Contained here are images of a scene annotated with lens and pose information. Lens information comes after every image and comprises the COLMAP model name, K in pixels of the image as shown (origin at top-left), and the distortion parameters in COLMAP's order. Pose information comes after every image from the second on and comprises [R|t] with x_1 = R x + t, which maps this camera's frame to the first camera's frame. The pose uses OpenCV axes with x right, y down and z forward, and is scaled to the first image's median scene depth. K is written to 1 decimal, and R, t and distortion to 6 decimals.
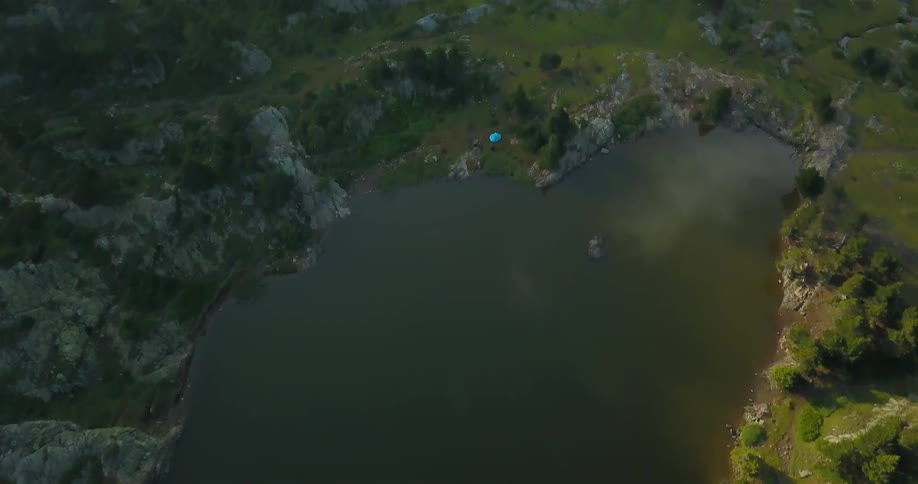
lens RADIAL K [[664.0, 0, 464.3], [0, 664.0, 240.1], [0, 0, 1]] dist [0.003162, 0.000246]
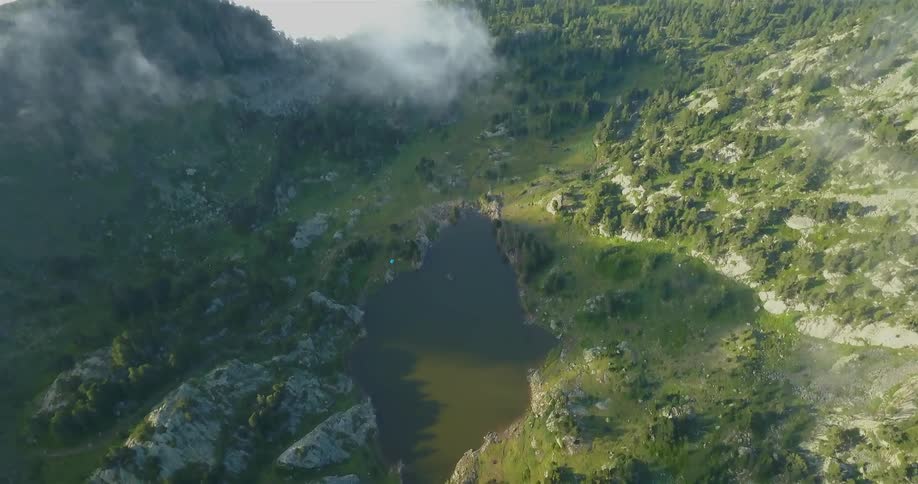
lens RADIAL K [[664.0, 0, 464.3], [0, 664.0, 240.1], [0, 0, 1]] dist [0.003162, 0.000246]
pose [[0.789941, -0.447887, 0.418797, -0.900285], [0.513243, 0.856672, -0.051911, 0.056860], [-0.335521, 0.255951, 0.906595, -1.678600]]
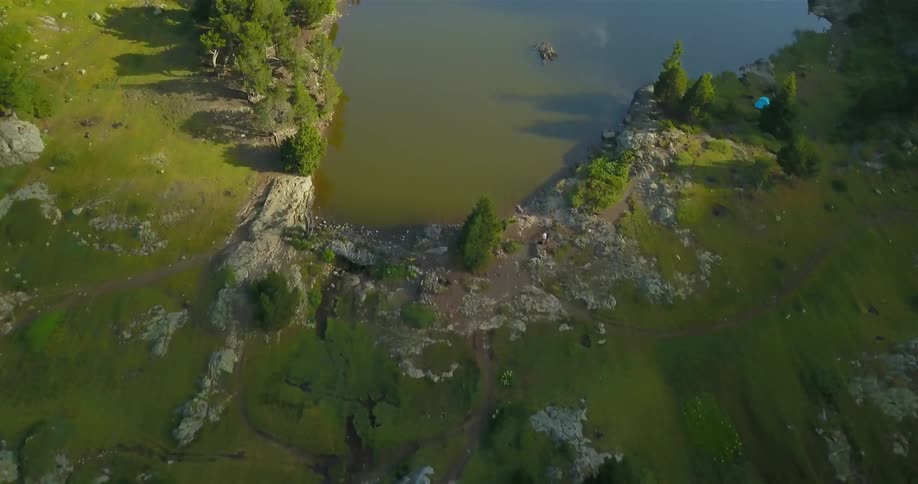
lens RADIAL K [[689.9, 0, 460.3], [0, 689.9, 223.7], [0, 0, 1]] dist [0.011941, 0.000764]
pose [[-0.903023, 0.307314, -0.300179, 0.662336], [-0.351232, -0.125818, 0.927796, -0.829618], [0.247357, 0.943254, 0.221555, 1.049588]]
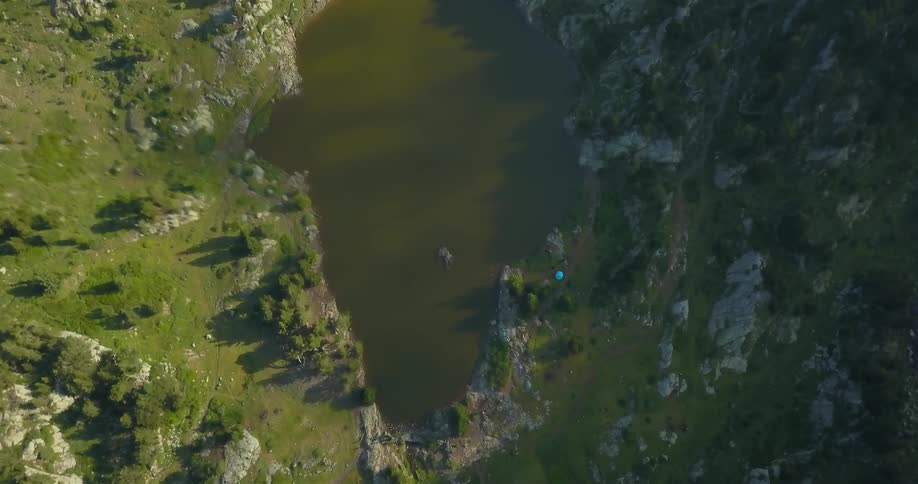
lens RADIAL K [[700.1, 0, 464.8], [0, 700.1, 242.3], [0, 0, 1]] dist [0.011888, -0.008459]
pose [[-0.702279, 0.696332, -0.148073, 0.407774], [-0.583388, -0.443711, 0.680278, -1.156863], [0.407998, 0.564129, 0.717841, -0.155027]]
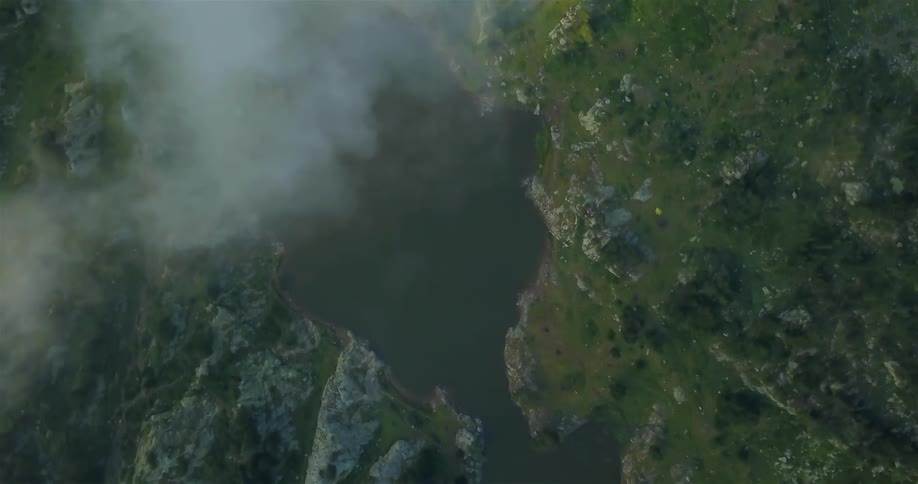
lens RADIAL K [[689.9, 0, 460.3], [0, 689.9, 223.7], [0, 0, 1]] dist [0.011941, 0.000764]
pose [[0.381509, -0.922486, 0.058908, -0.112470], [0.776938, 0.354538, 0.520259, -0.594965], [-0.500817, -0.152715, 0.851974, -0.808023]]
